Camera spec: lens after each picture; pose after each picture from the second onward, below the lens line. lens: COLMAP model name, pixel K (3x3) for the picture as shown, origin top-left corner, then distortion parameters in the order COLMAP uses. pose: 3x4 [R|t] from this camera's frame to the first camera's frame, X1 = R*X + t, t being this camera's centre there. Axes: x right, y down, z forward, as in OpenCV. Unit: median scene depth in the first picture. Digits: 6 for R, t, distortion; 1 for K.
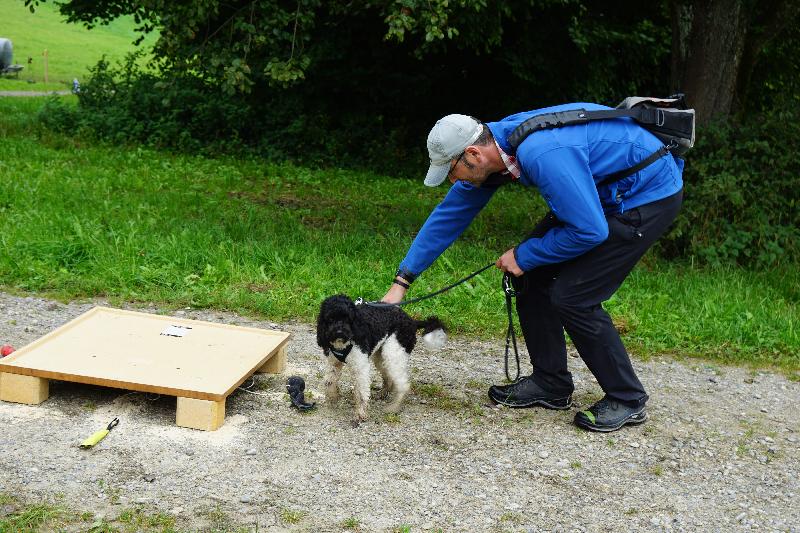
lens RADIAL K [[1332.1, 0, 398.8], [0, 1332.1, 295.4], [0, 0, 1]] dist [0.172946, 0.000000]
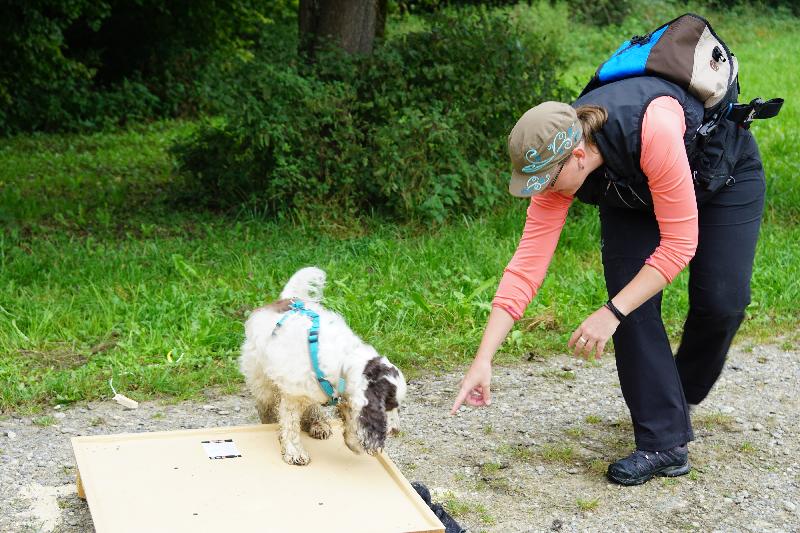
lens RADIAL K [[1652.7, 0, 405.7], [0, 1652.7, 262.0], [0, 0, 1]] dist [0.276420, 0.000000]
pose [[0.878066, -0.157778, 0.451780, -0.224271], [0.149657, 0.987267, 0.053920, -0.049681], [-0.454535, 0.020267, 0.890498, 0.089595]]
